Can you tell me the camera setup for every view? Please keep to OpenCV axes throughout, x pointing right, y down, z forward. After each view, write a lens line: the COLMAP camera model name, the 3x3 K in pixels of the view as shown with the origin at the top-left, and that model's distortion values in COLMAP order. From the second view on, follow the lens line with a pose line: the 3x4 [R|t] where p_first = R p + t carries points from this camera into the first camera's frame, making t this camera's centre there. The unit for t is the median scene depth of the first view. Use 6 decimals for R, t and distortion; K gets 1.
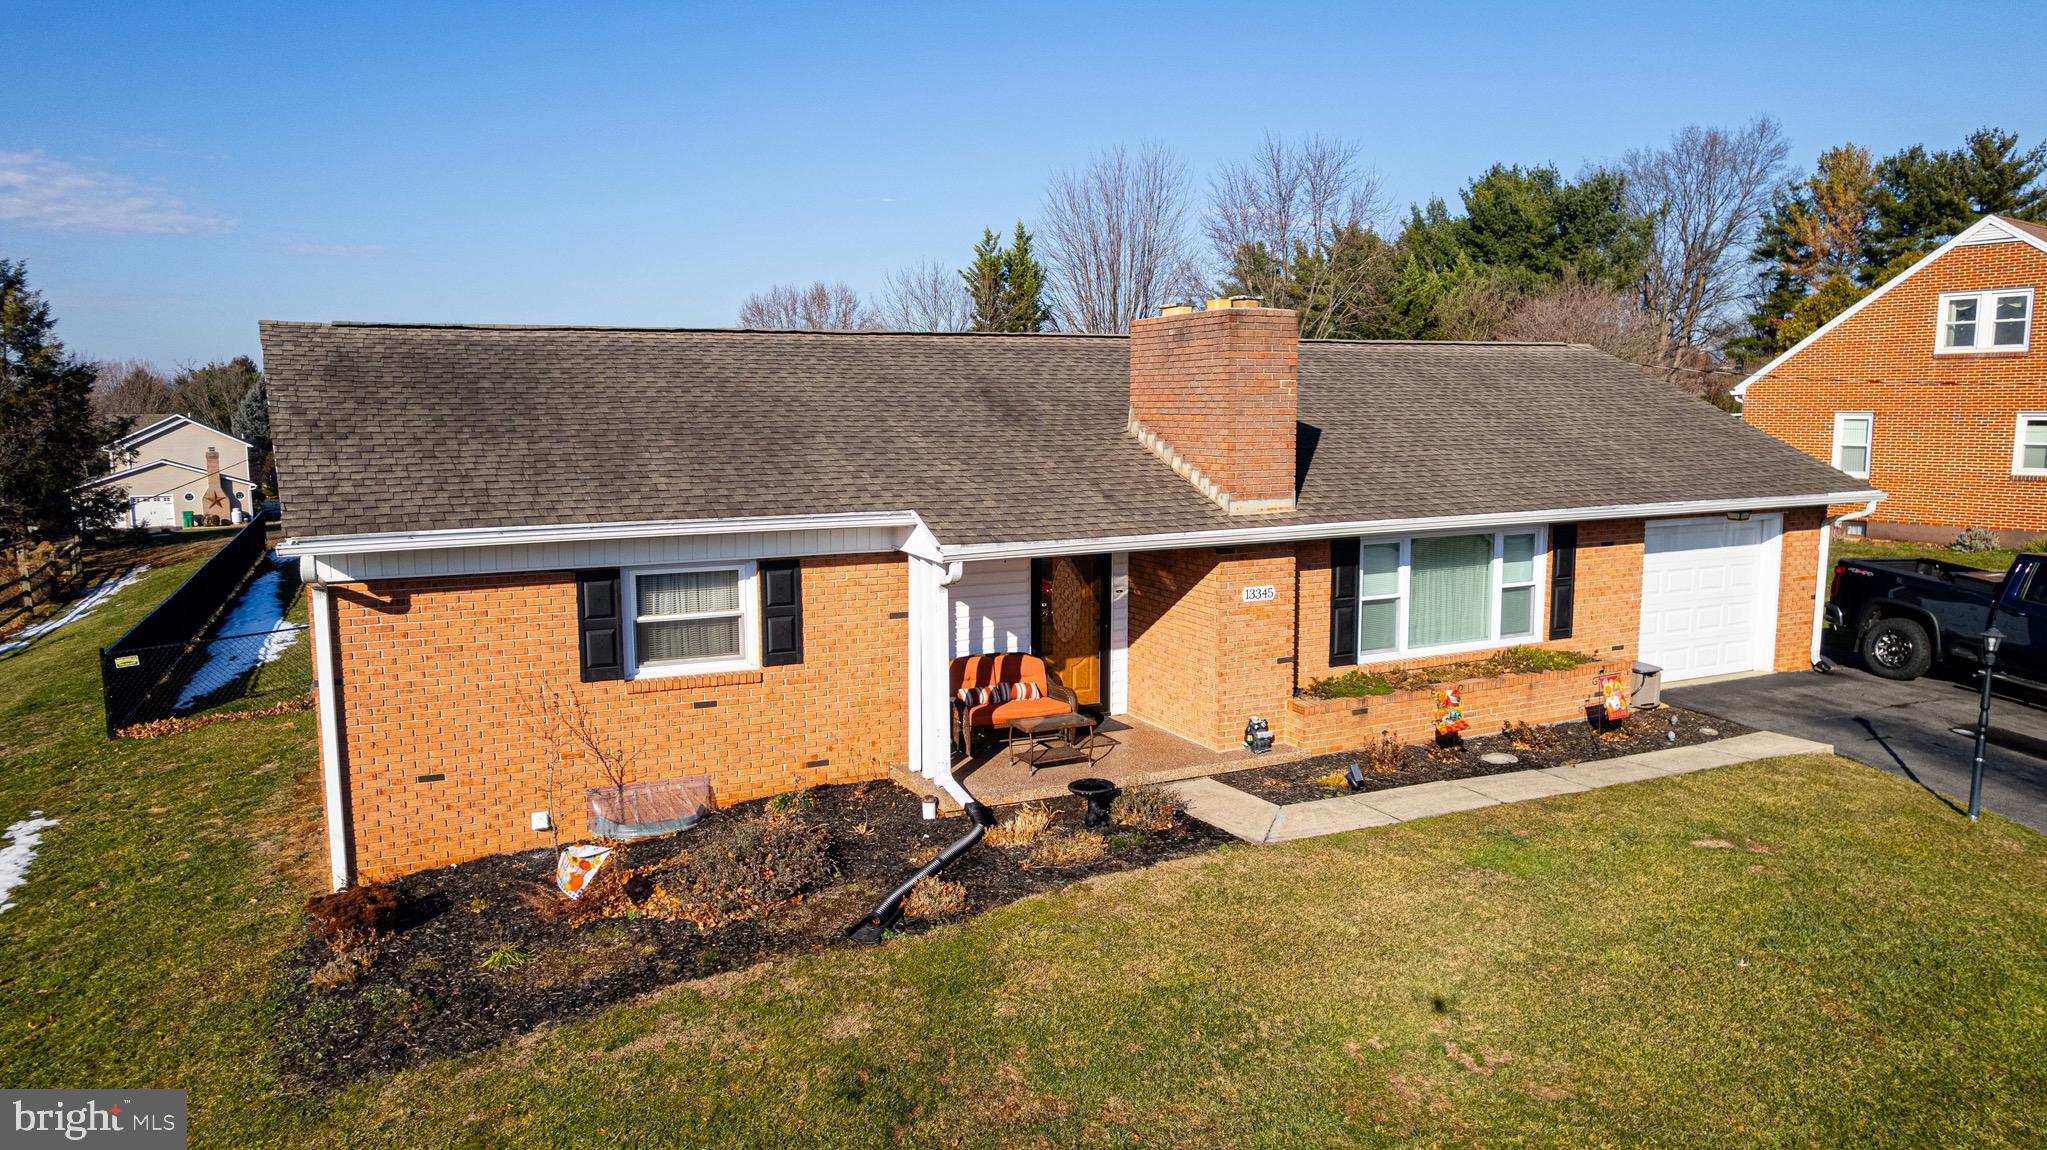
lens RADIAL K [[1302.6, 0, 1025.8], [0, 1302.6, 570.9], [0, 0, 1]] dist [-0.059462, 0.047443]
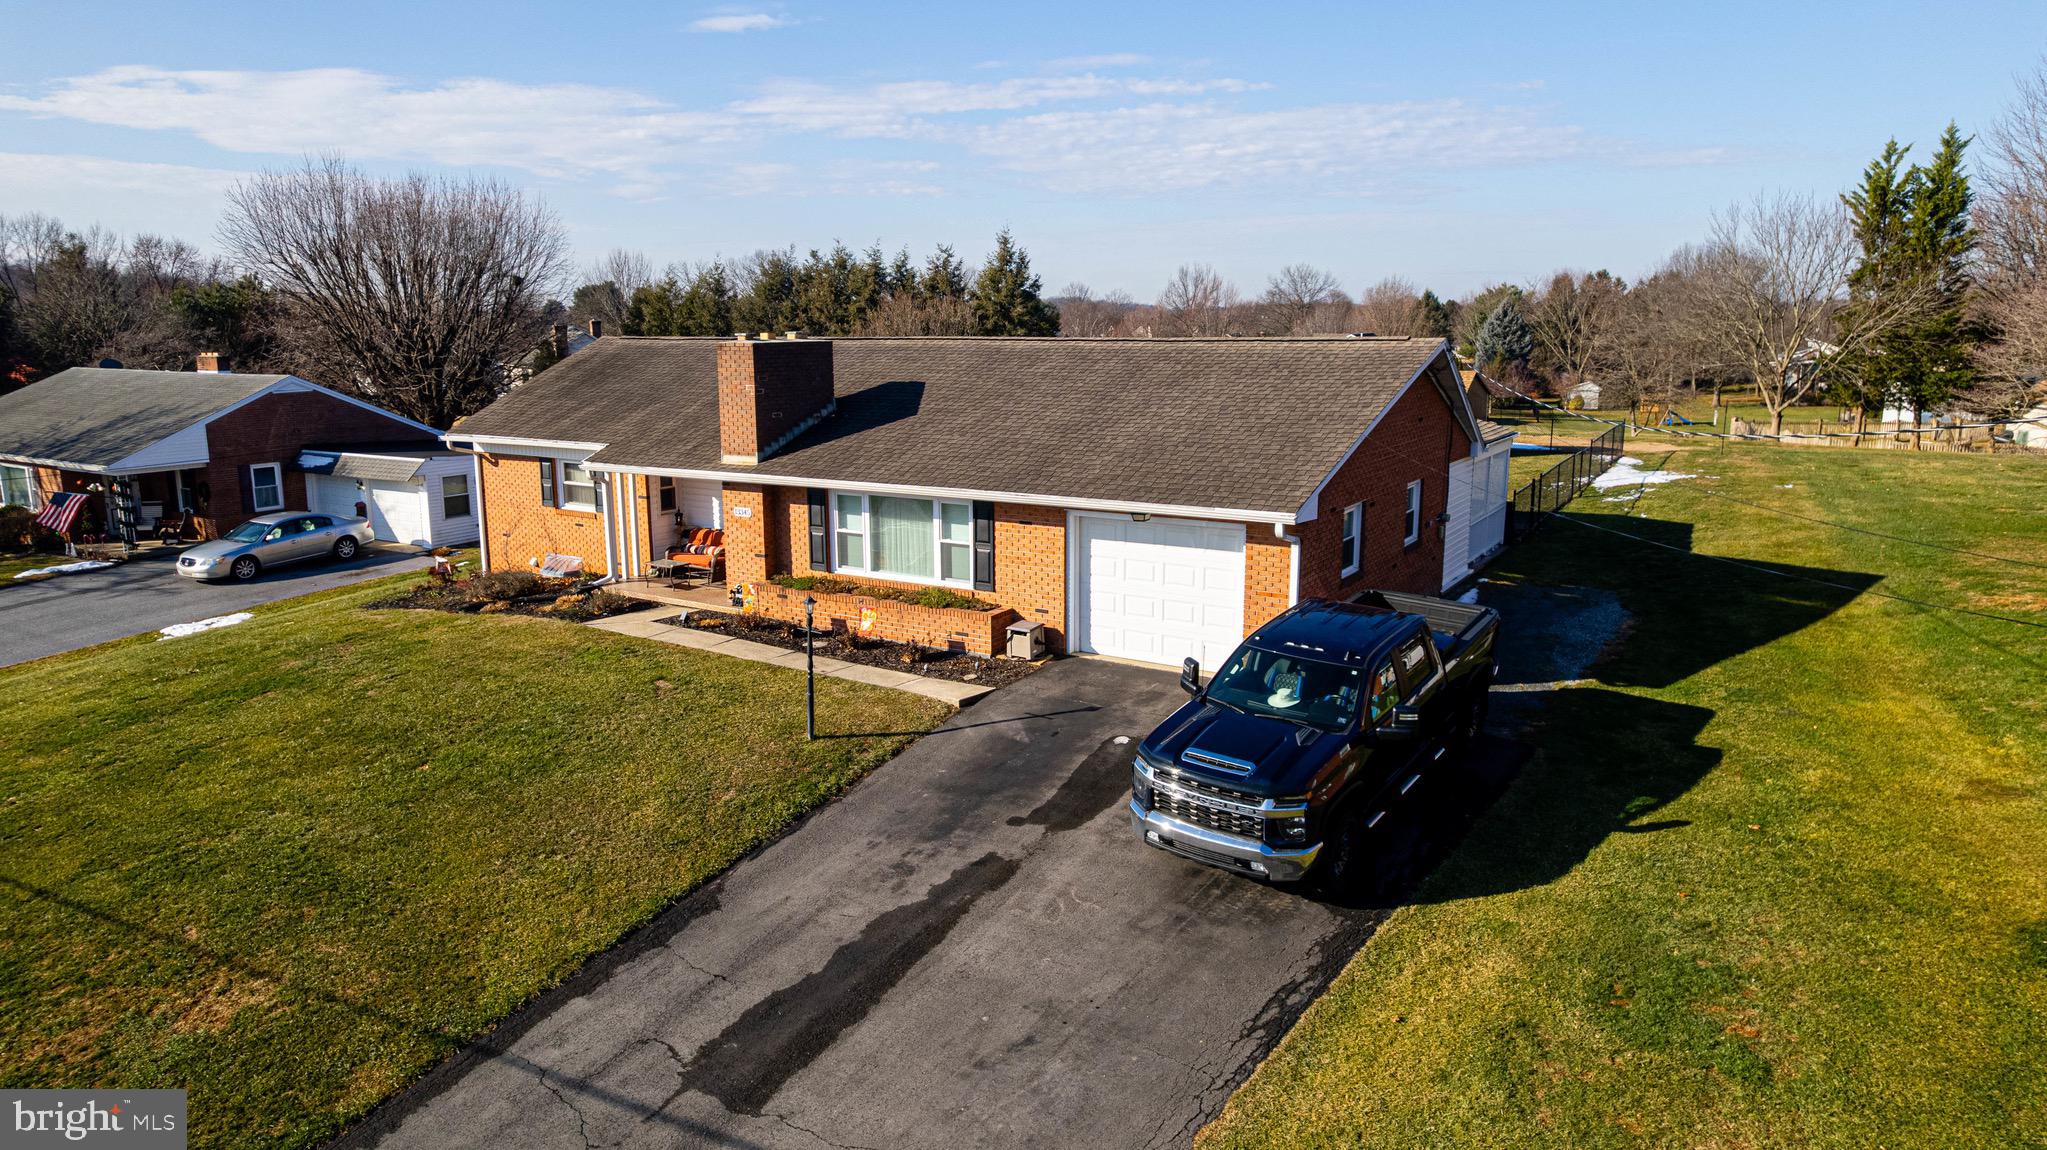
lens RADIAL K [[1302.6, 0, 1026.8], [0, 1302.6, 553.9], [0, 0, 1]] dist [-0.059462, 0.047443]
pose [[0.536893, 0.152653, -0.829725, 1.639520], [-0.104772, 0.987945, 0.113966, -0.146236], [0.837119, 0.025744, 0.546414, 0.367369]]
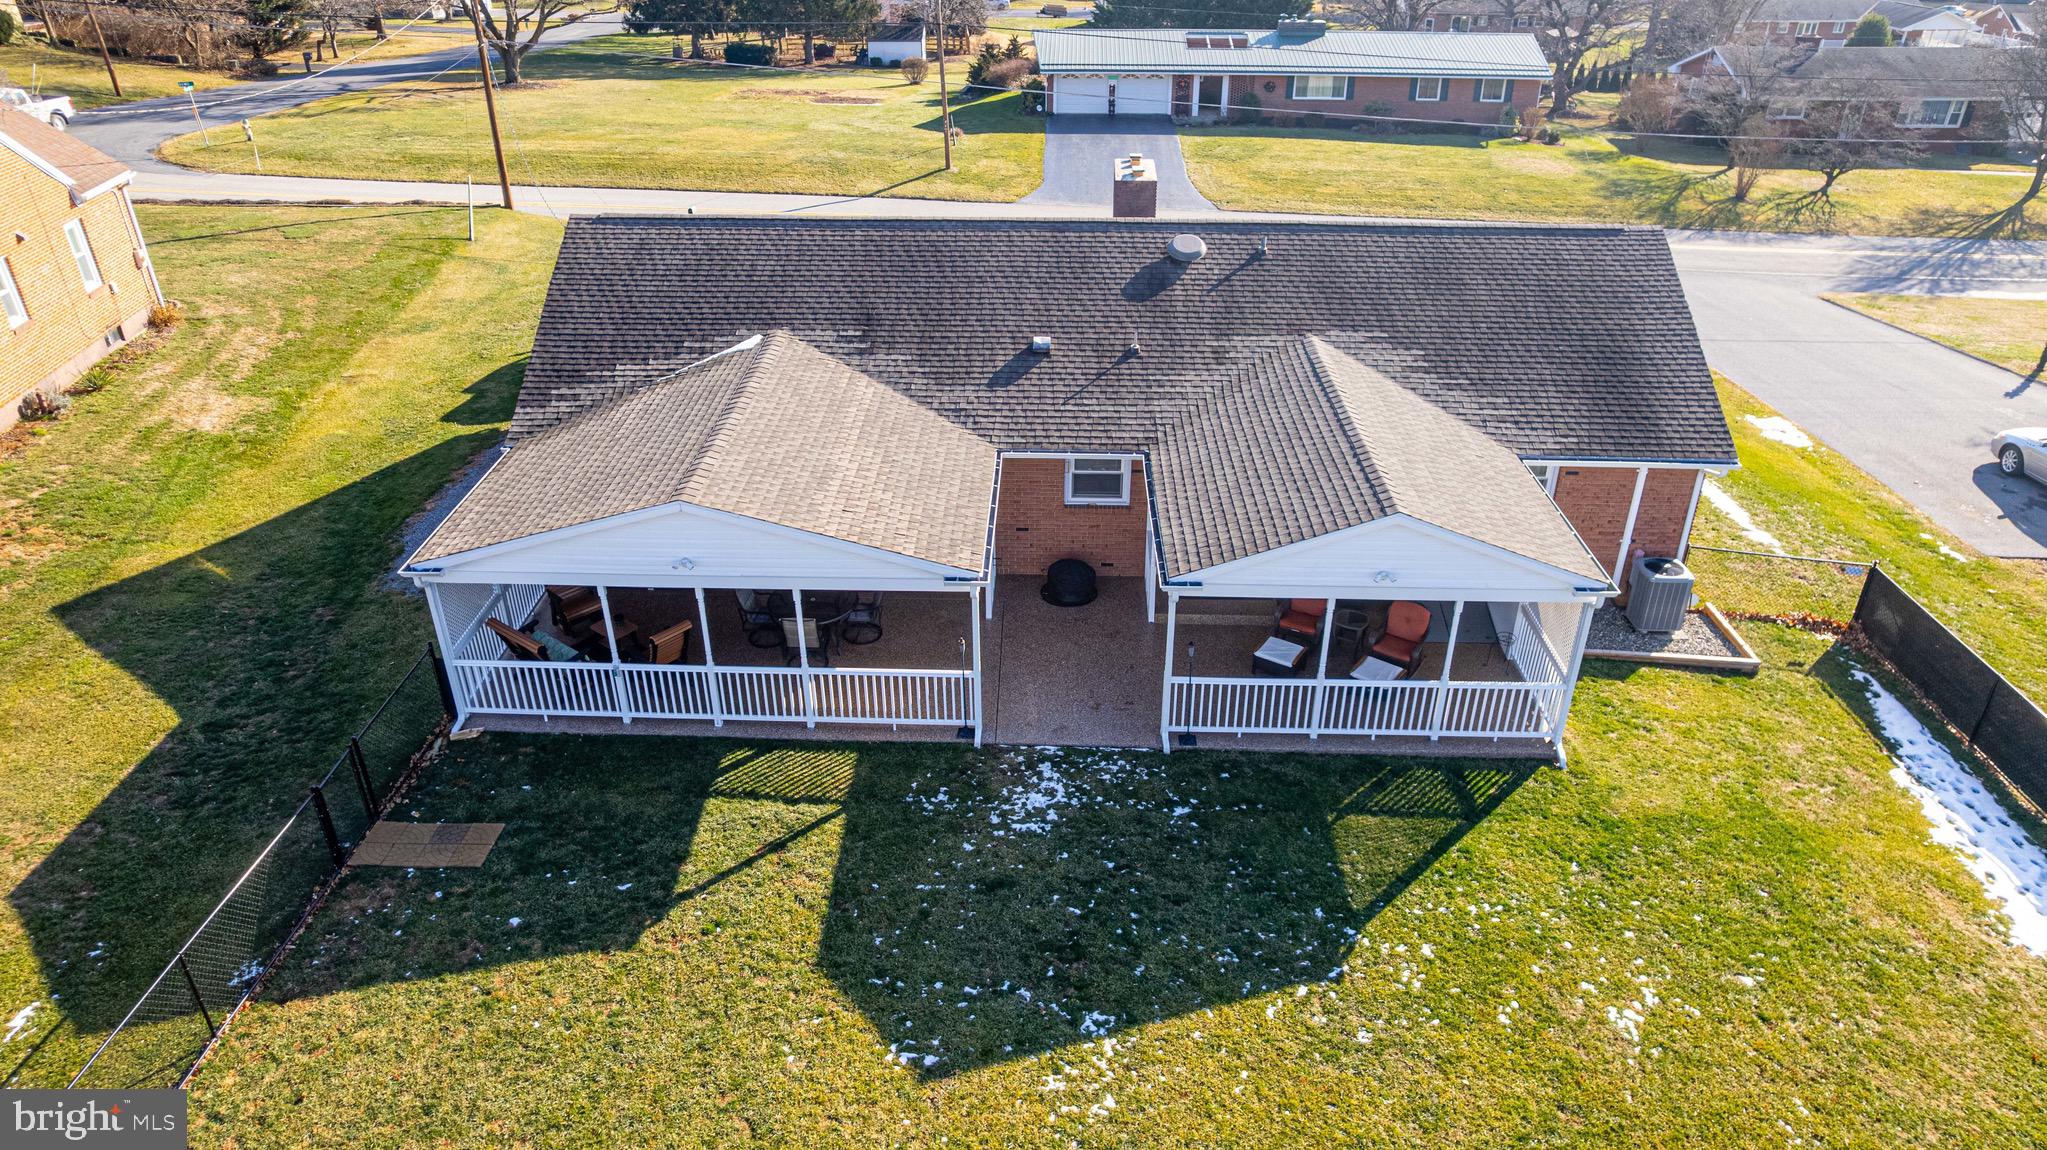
lens RADIAL K [[1302.6, 0, 1026.9], [0, 1302.6, 573.0], [0, 0, 1]] dist [-0.059462, 0.047443]
pose [[-0.885199, -0.223690, 0.407904, -0.612493], [0.063006, 0.811088, 0.581521, -0.807192], [-0.460926, 0.540462, -0.703880, 2.655752]]
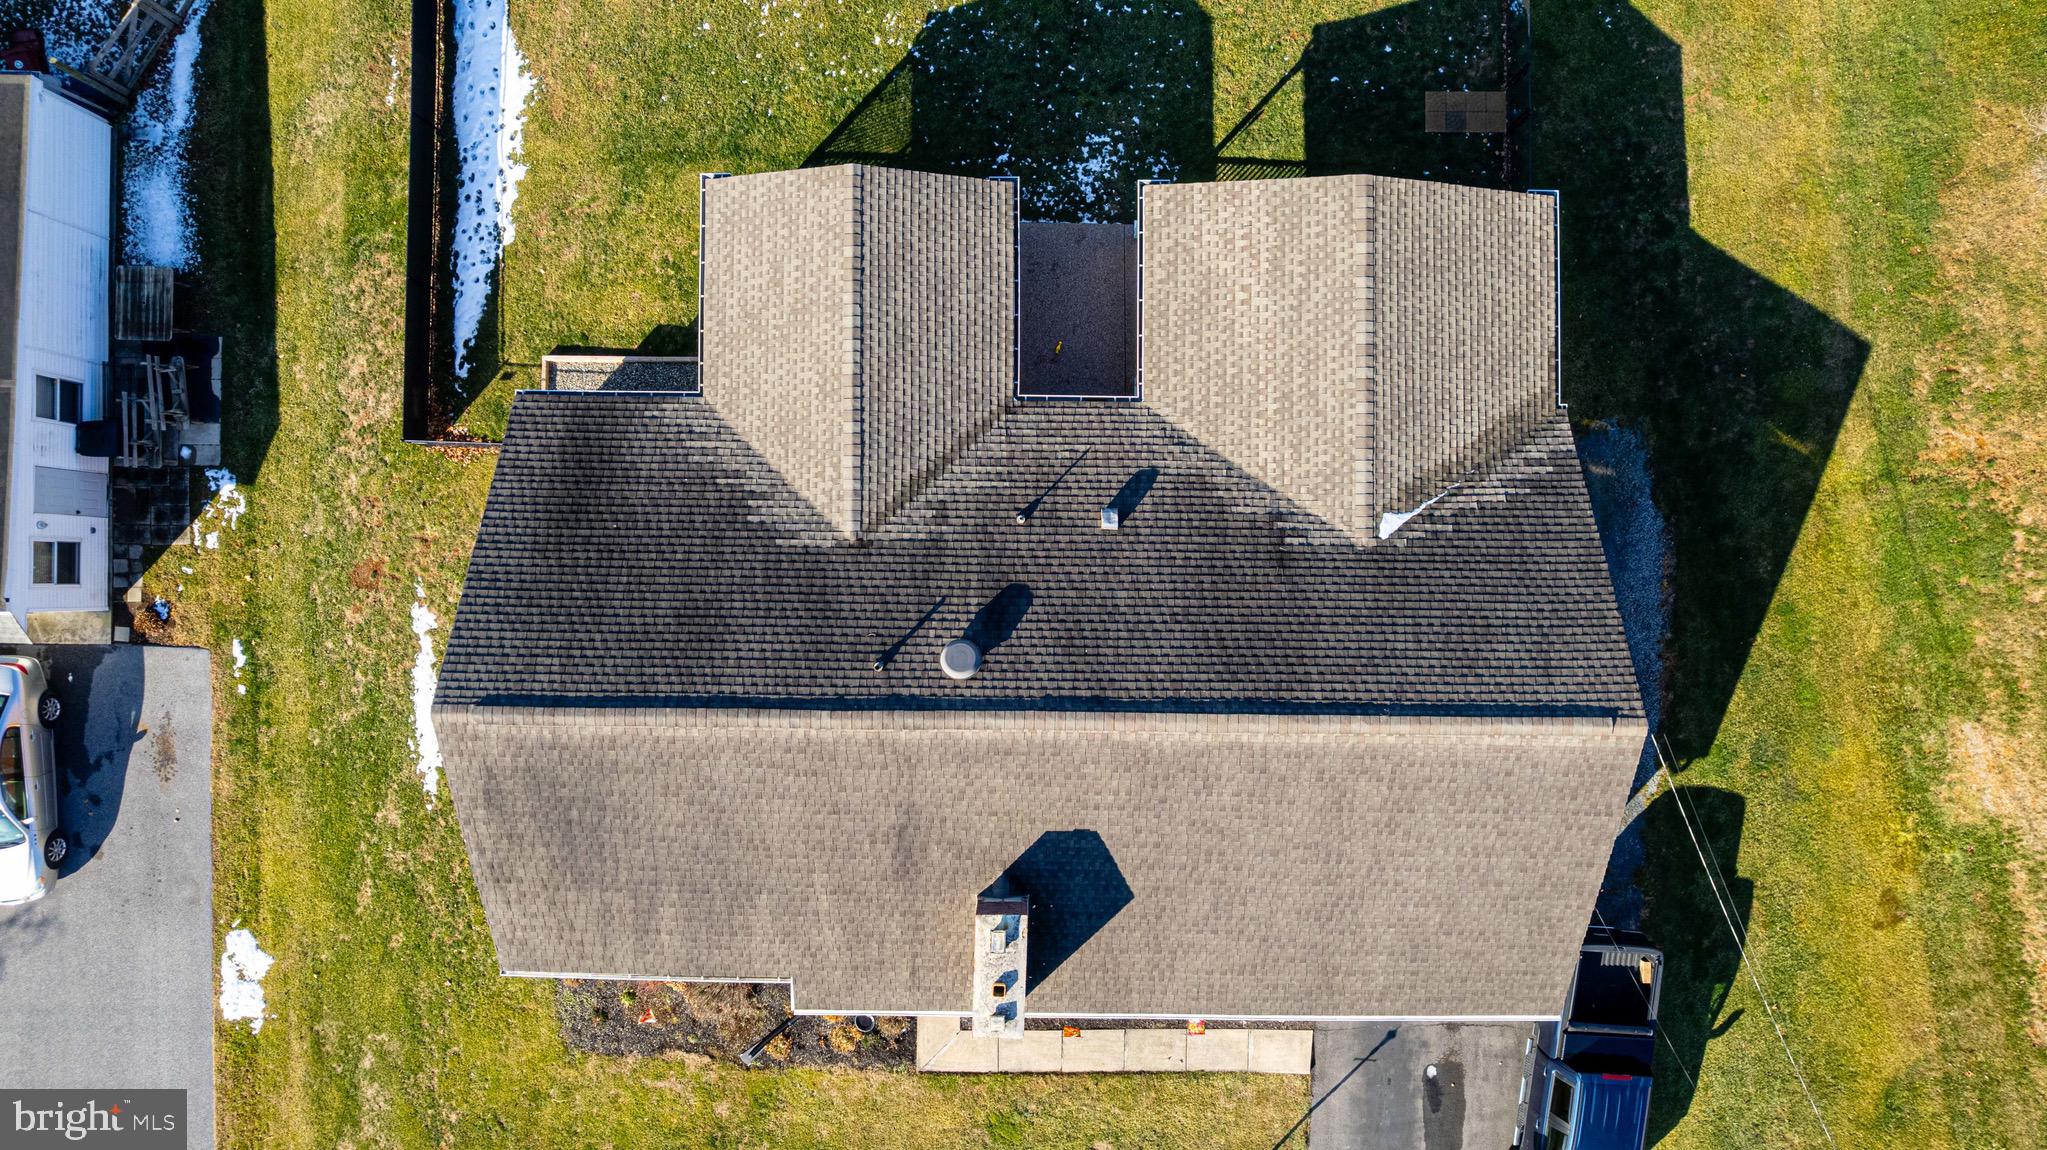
lens RADIAL K [[1302.6, 0, 1018.9], [0, 1302.6, 573.8], [0, 0, 1]] dist [-0.059462, 0.047443]
pose [[0.894944, 0.446171, 0.002385, -0.047370], [-0.061032, 0.117122, 0.991240, -1.670599], [0.441984, -0.887251, 0.132048, 1.179826]]
